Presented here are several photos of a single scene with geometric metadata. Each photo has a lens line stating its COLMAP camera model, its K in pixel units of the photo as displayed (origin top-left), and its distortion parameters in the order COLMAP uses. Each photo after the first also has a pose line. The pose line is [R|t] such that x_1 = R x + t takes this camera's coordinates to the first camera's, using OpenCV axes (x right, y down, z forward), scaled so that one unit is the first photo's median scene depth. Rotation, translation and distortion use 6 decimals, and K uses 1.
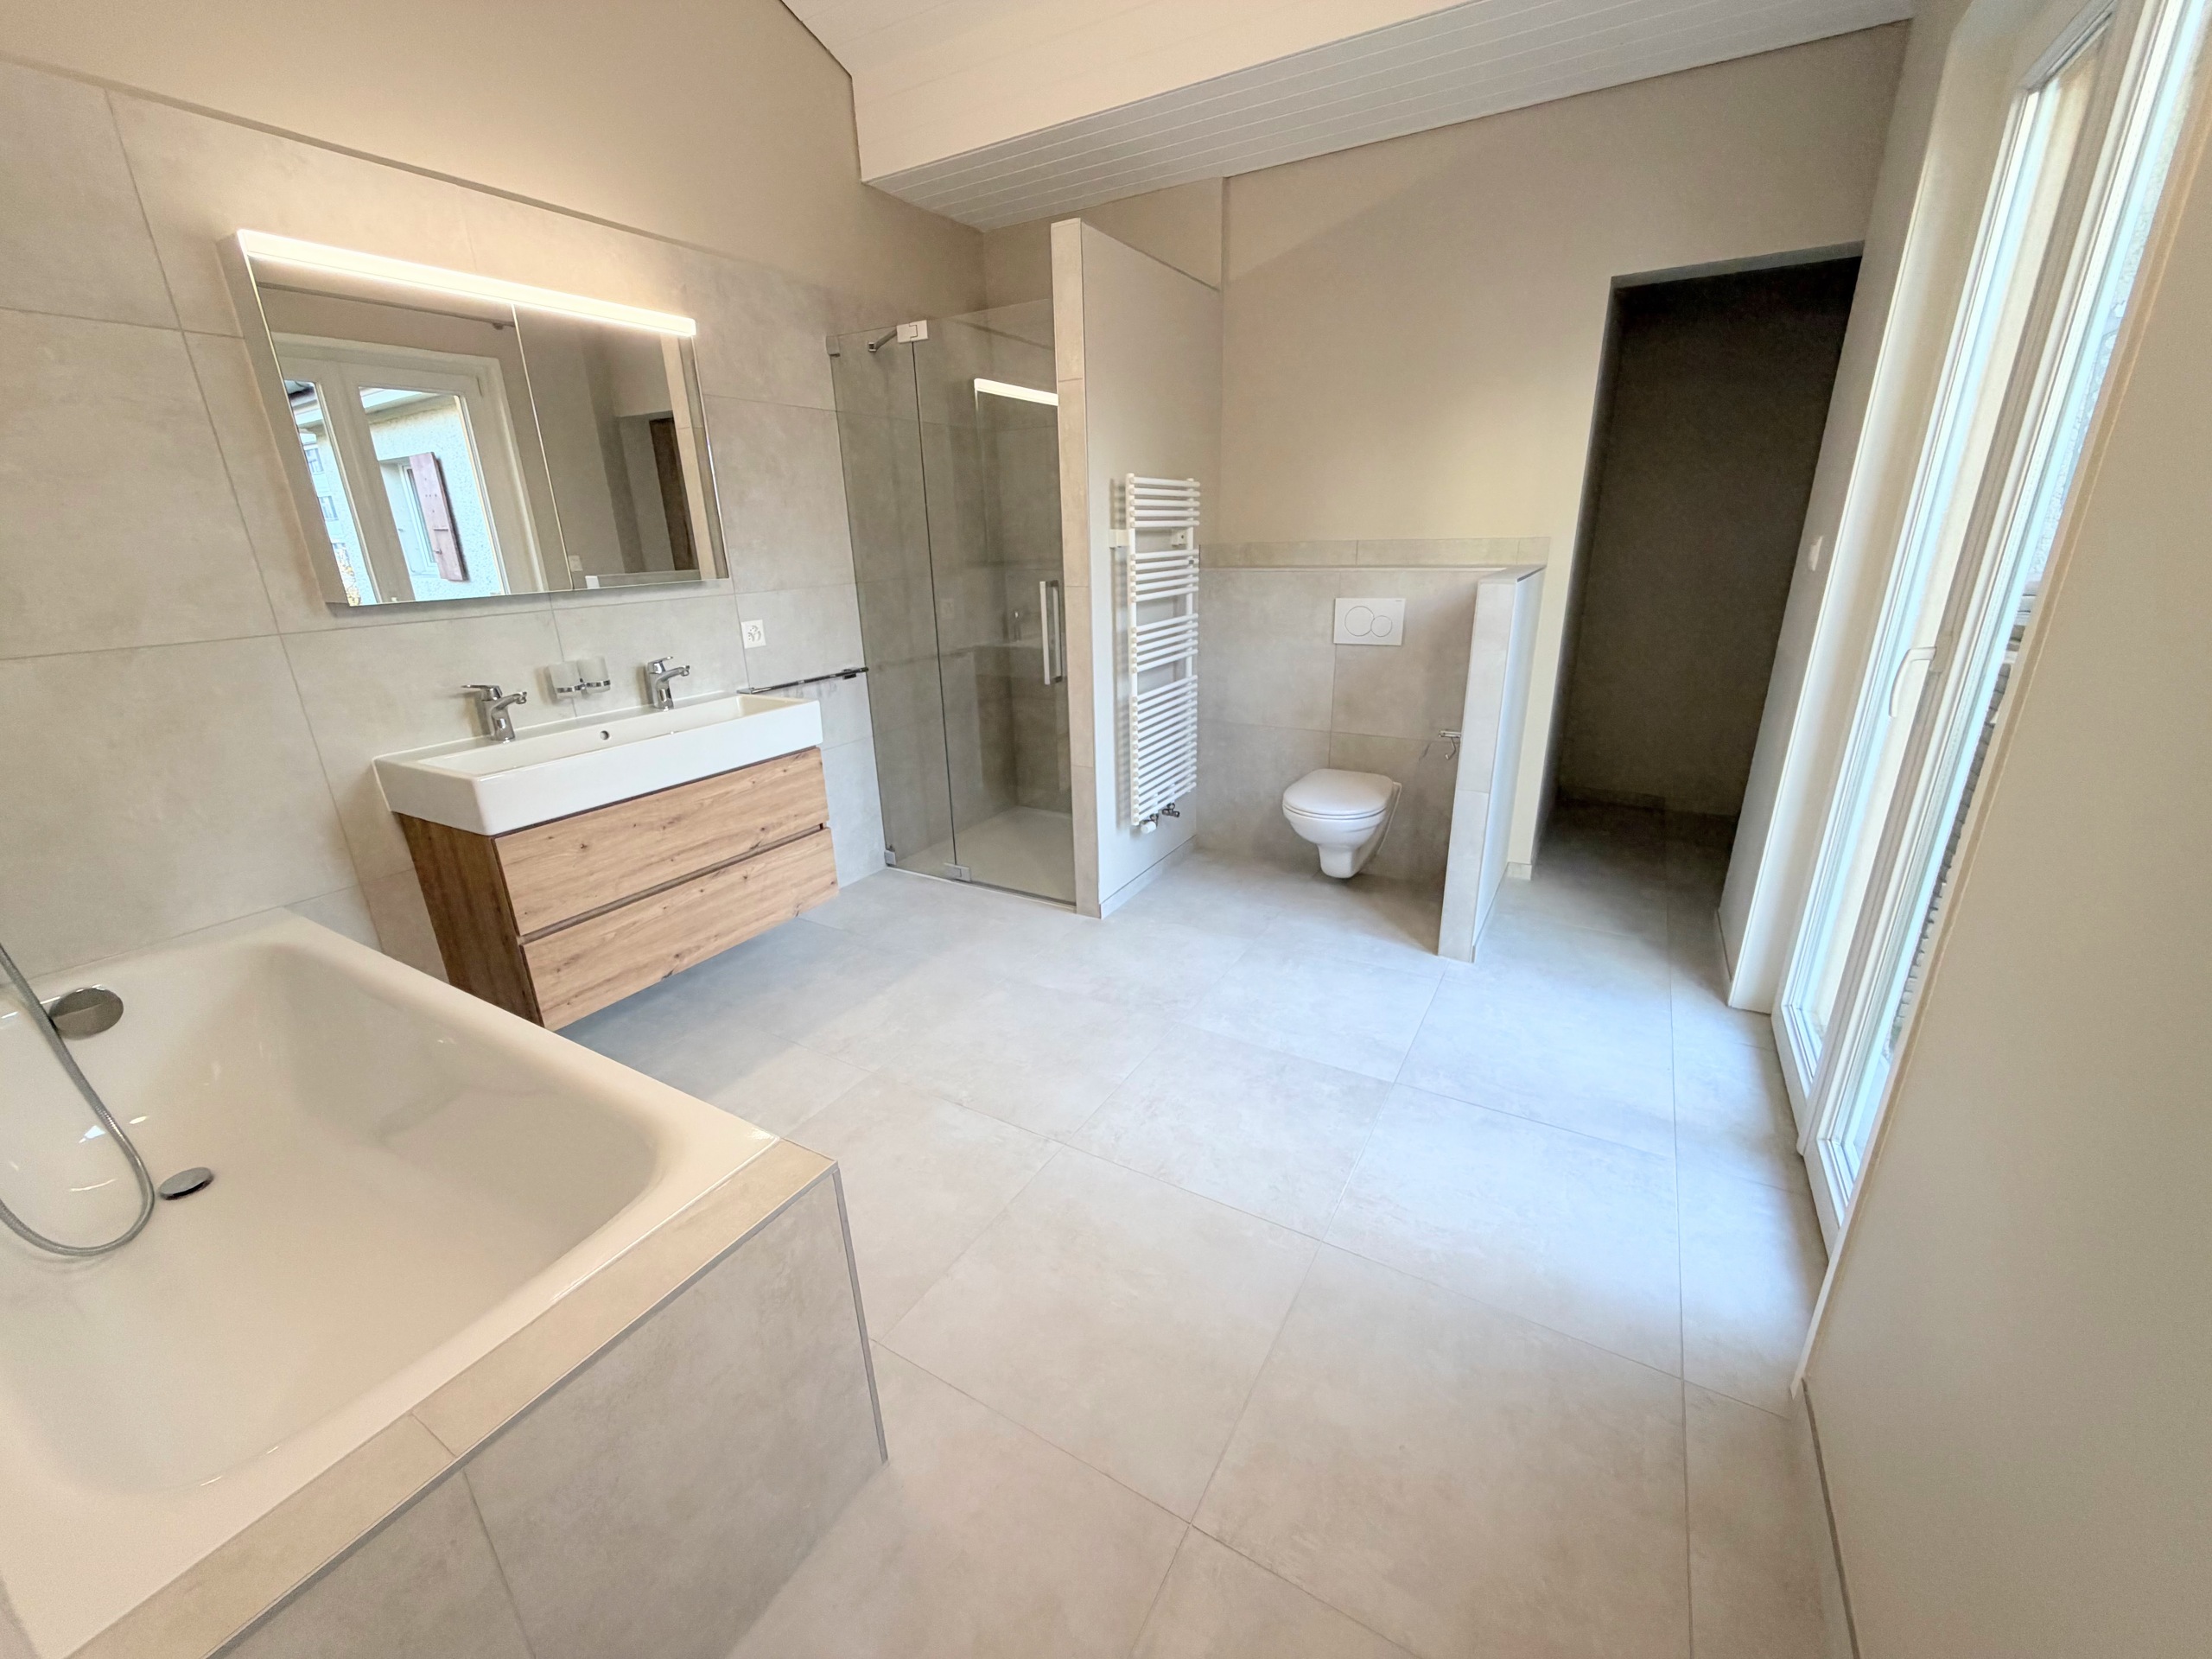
lens RADIAL K [[884.0, 0, 1100.1], [0, 884.0, 829.5], [0, 0, 1]] dist [0.000155, -0.000345]
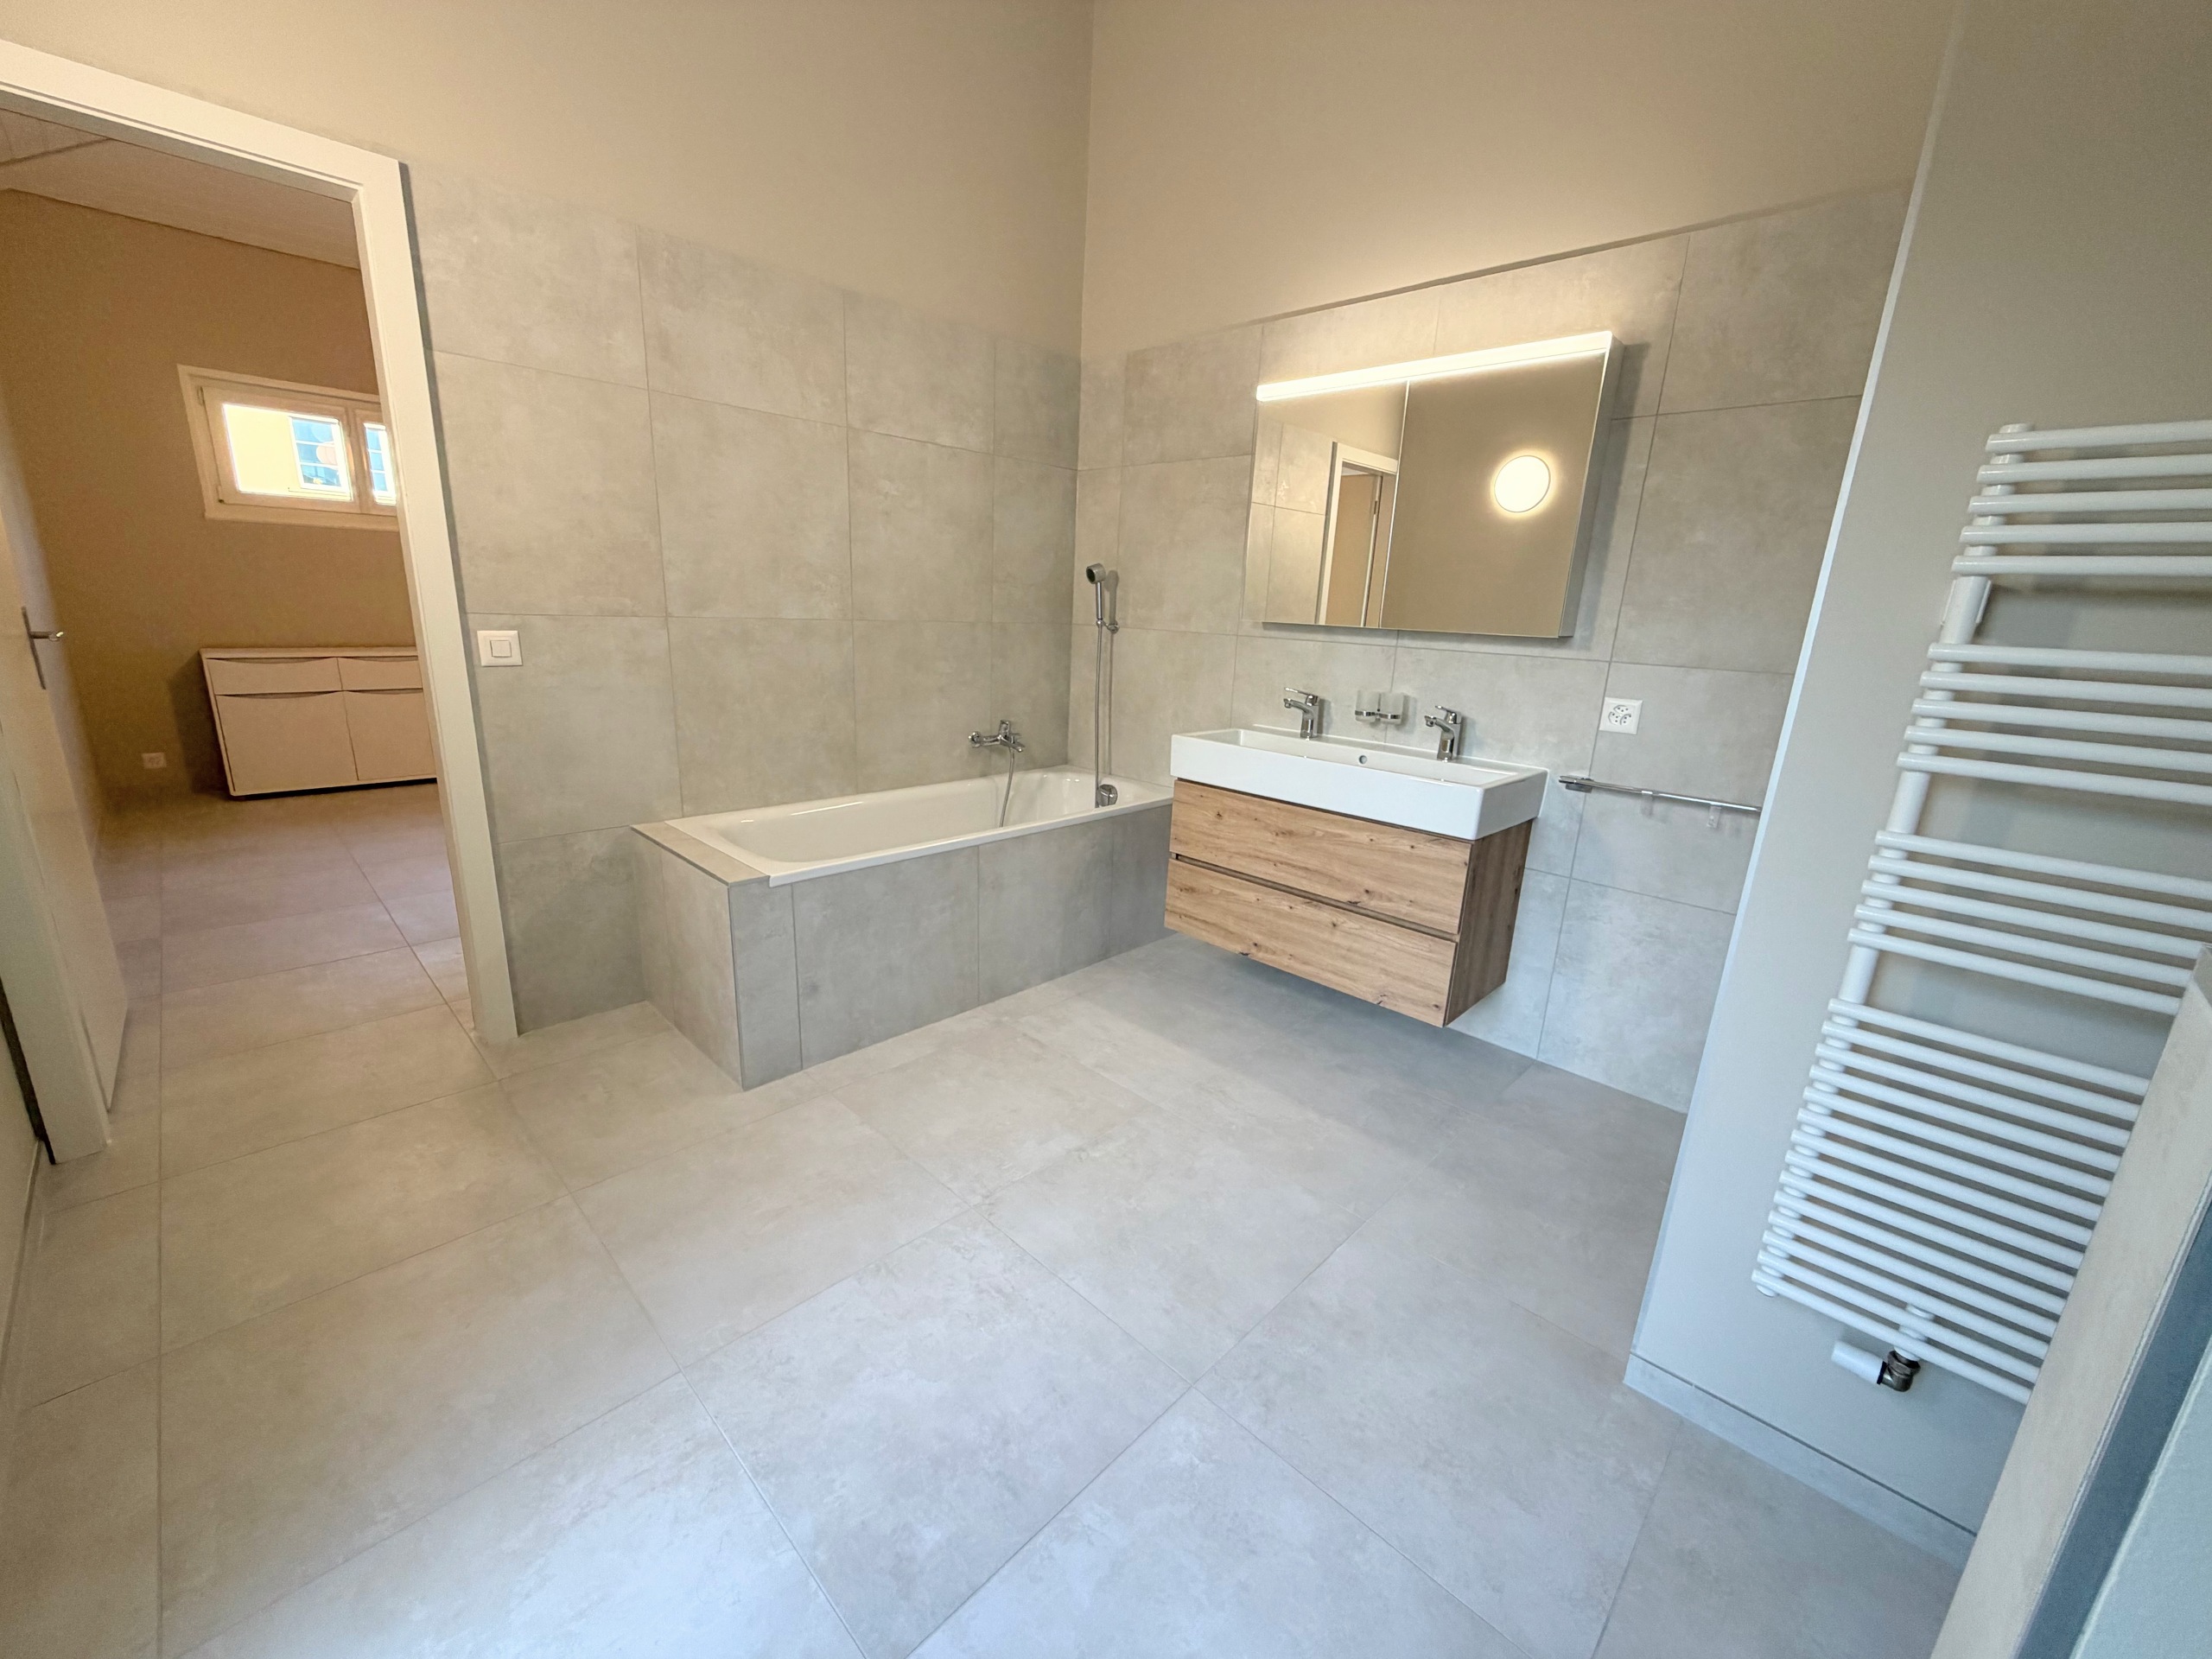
lens RADIAL K [[884.0, 0, 1100.1], [0, 884.0, 829.5], [0, 0, 1]] dist [0.000155, -0.000345]
pose [[-0.242353, 0.259681, -0.934789, 0.564440], [-0.346675, 0.876722, 0.333429, -0.283410], [0.906136, 0.404875, -0.122452, 0.876386]]
